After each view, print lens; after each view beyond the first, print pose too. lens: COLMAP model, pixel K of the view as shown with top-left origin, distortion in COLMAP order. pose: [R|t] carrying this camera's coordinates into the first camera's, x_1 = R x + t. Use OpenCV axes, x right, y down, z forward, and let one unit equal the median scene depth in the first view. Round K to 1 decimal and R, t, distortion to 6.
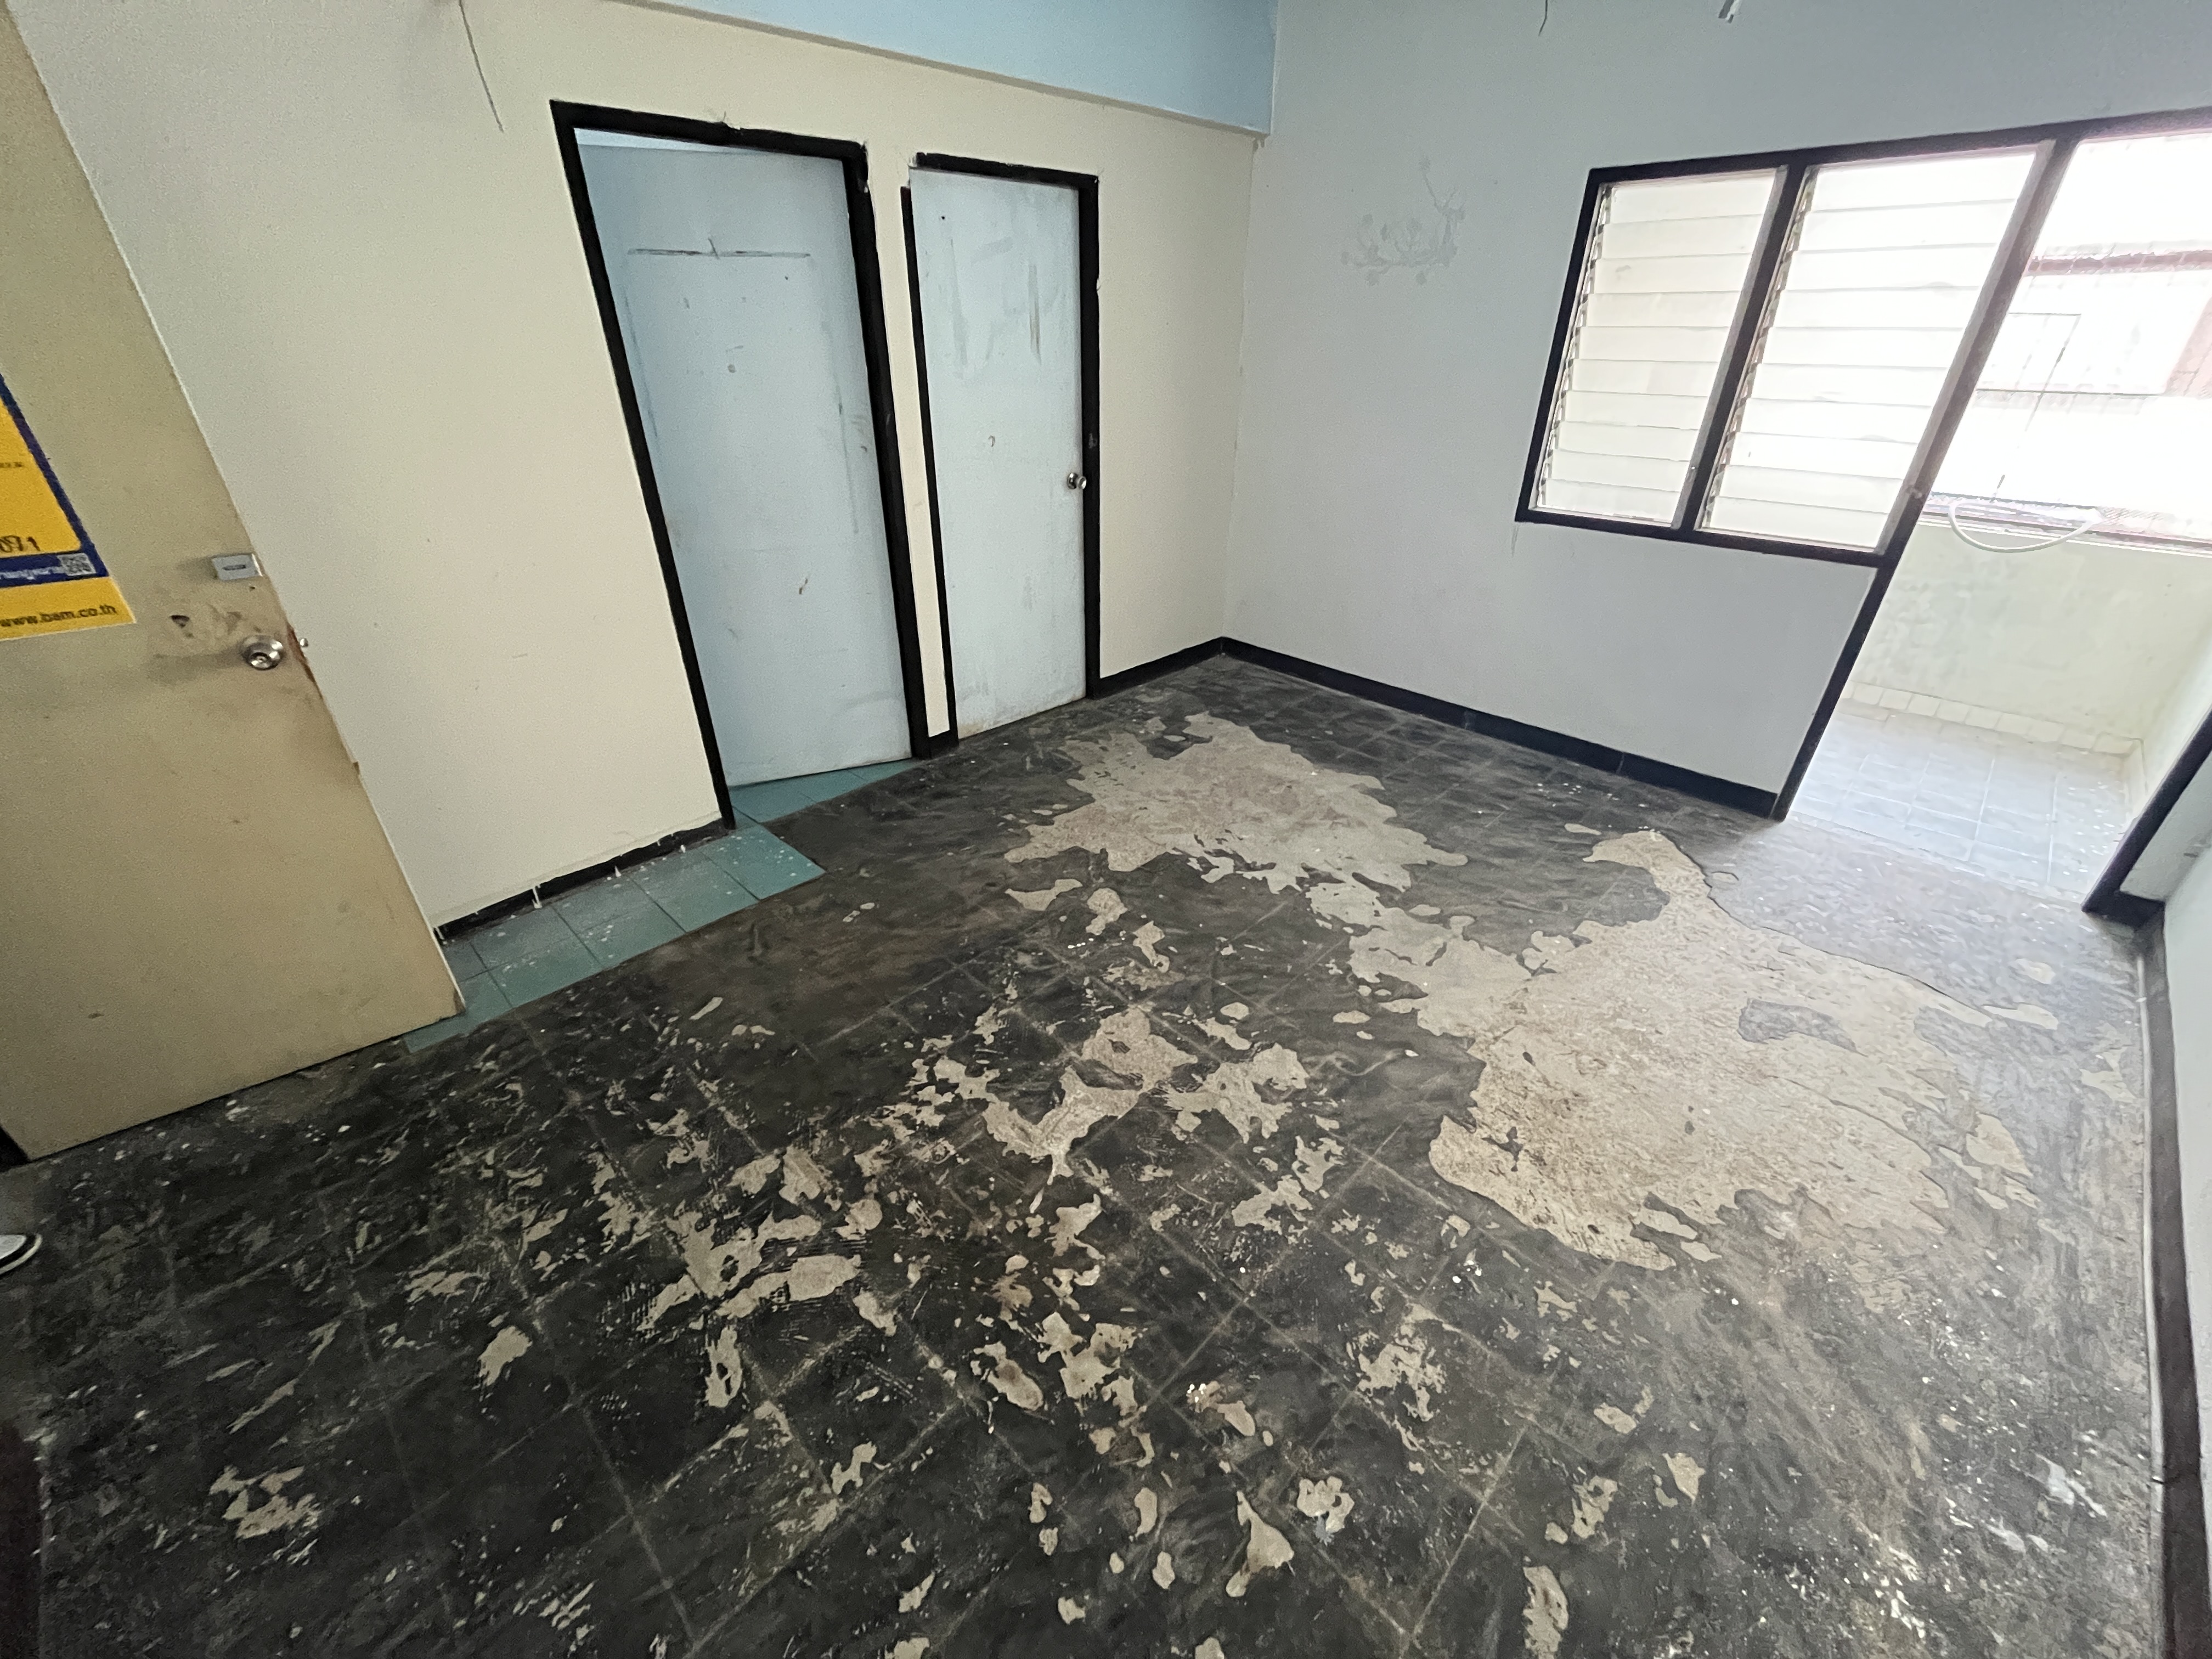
lens RADIAL K [[889.5, 0, 1097.6], [0, 889.5, 843.8], [0, 0, 1]] dist [-0.001954, 0.000645]
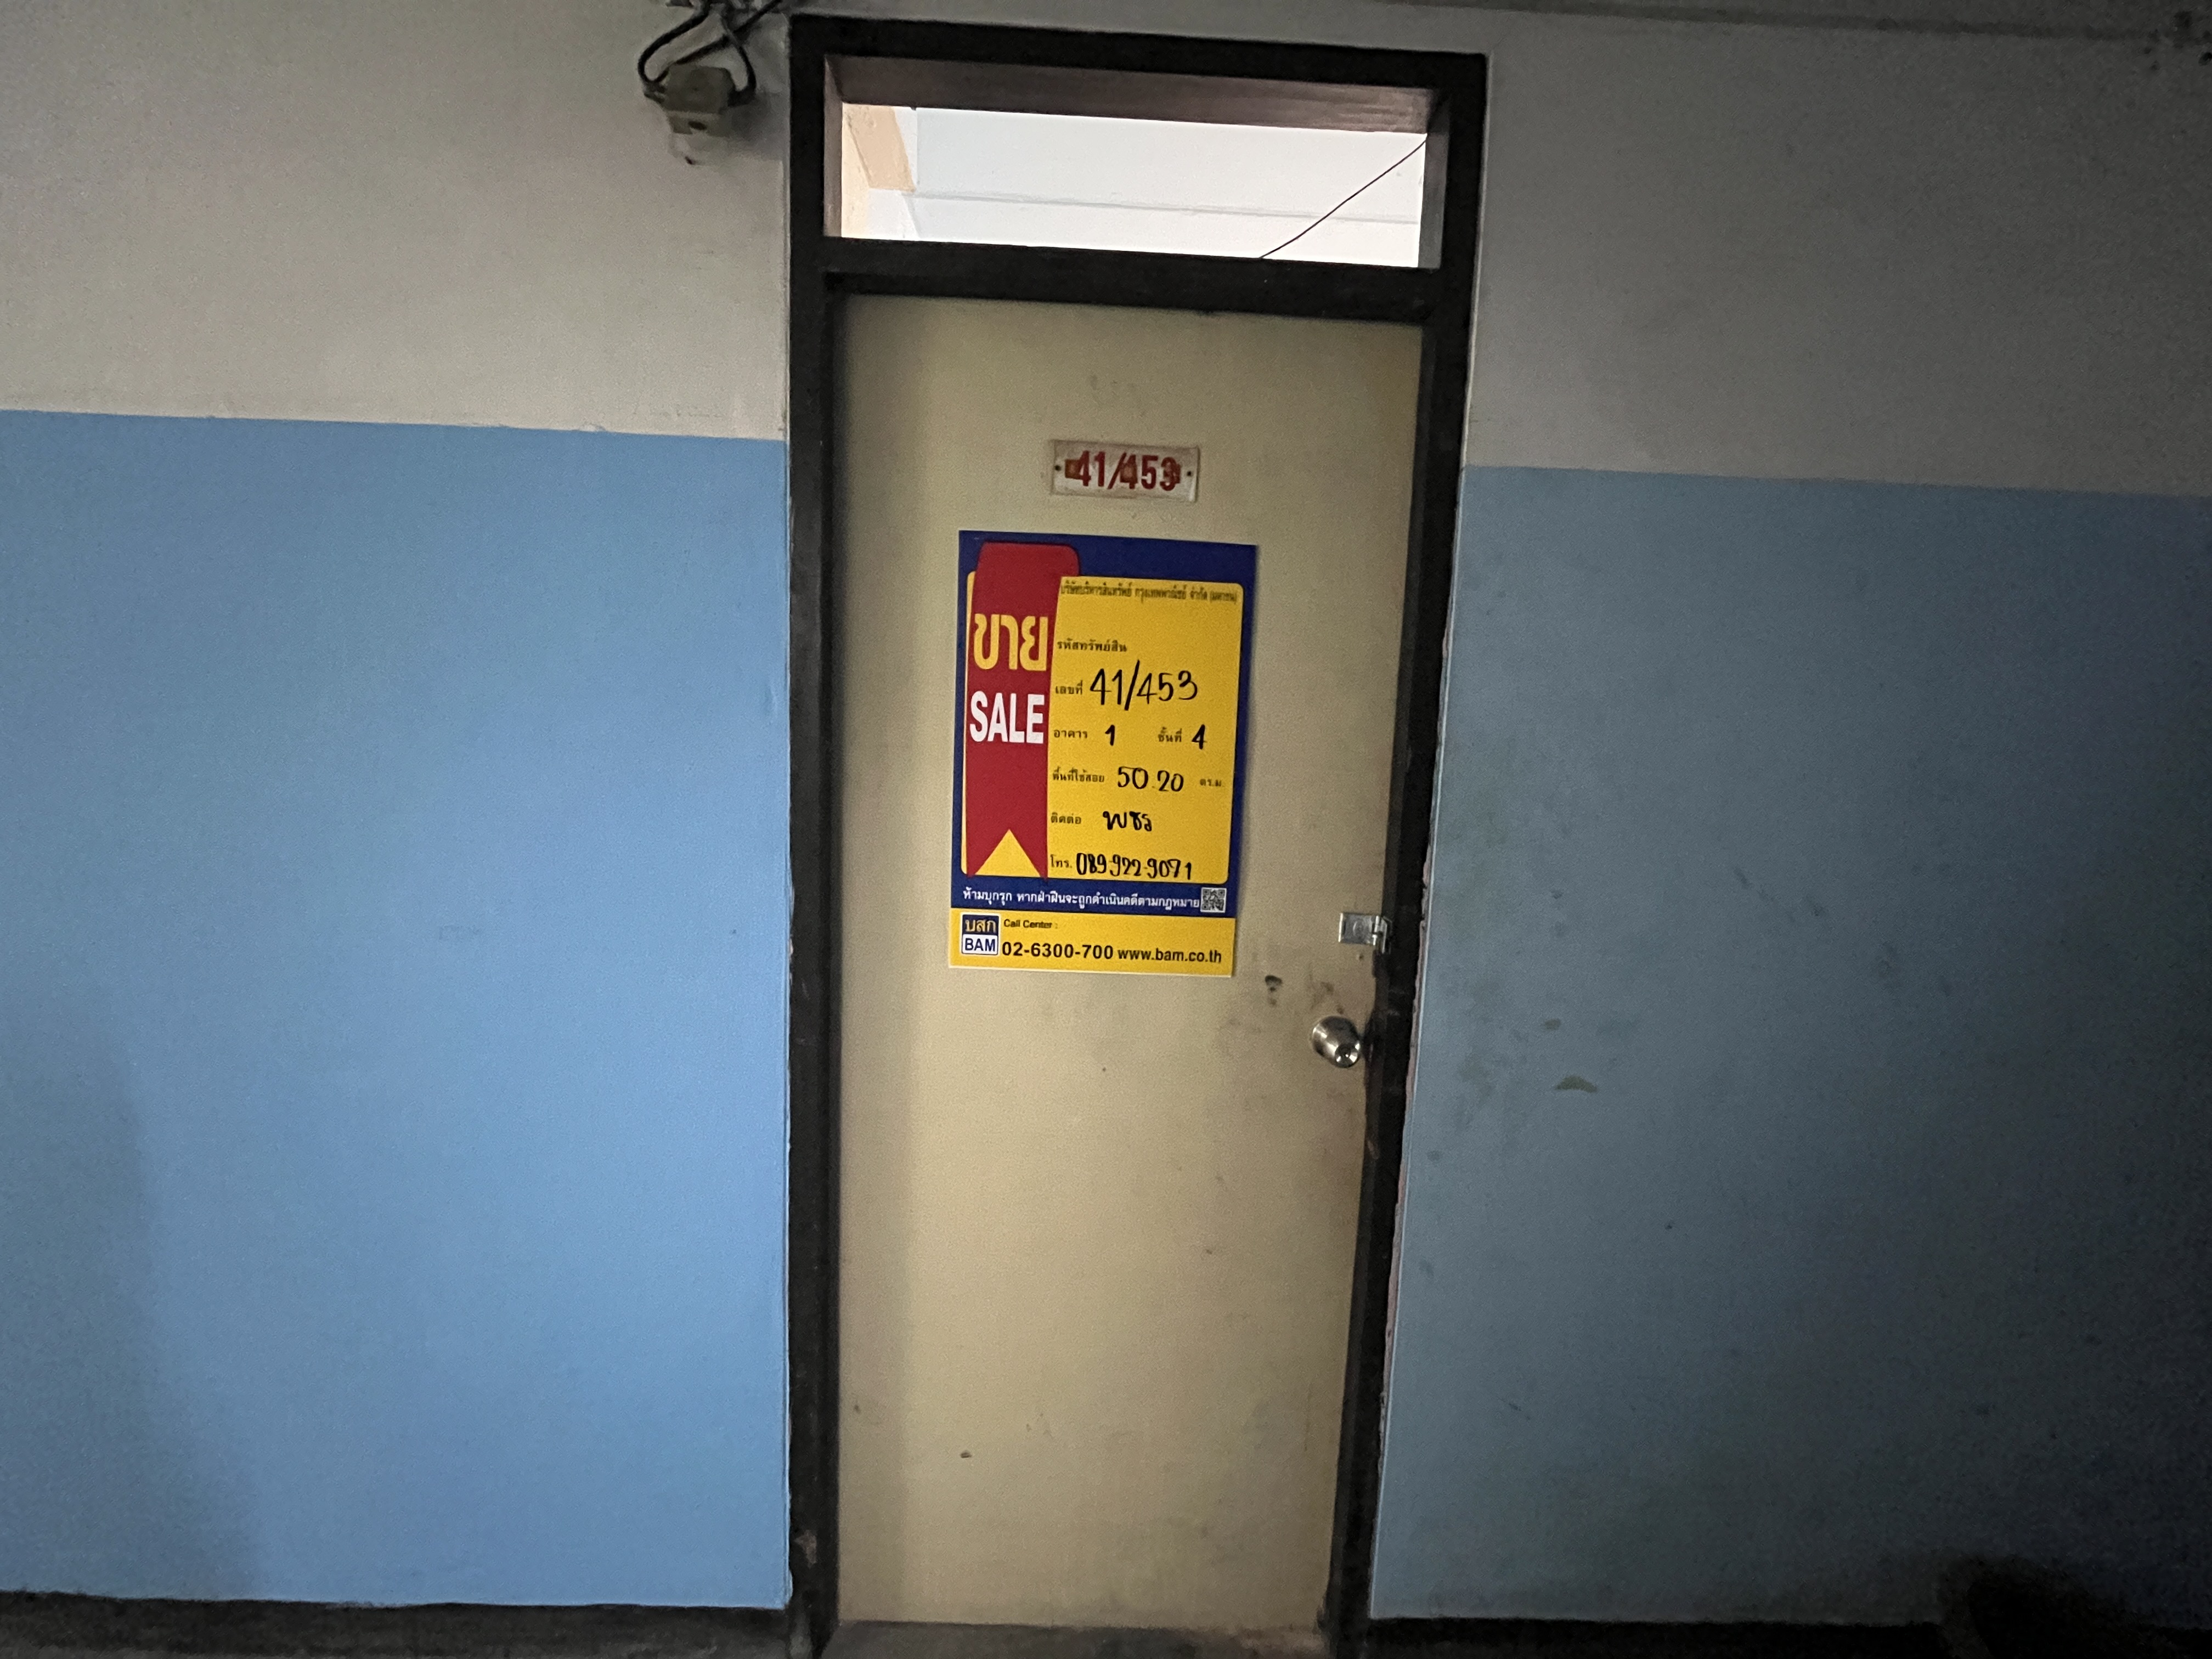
lens RADIAL K [[889.5, 0, 1104.5], [0, 889.5, 836.3], [0, 0, 1]] dist [-0.001954, 0.000645]
pose [[0.802399, 0.087175, -0.590387, -0.522821], [-0.336557, 0.883053, -0.327027, -0.048208], [0.492834, 0.461105, 0.737900, 0.229501]]
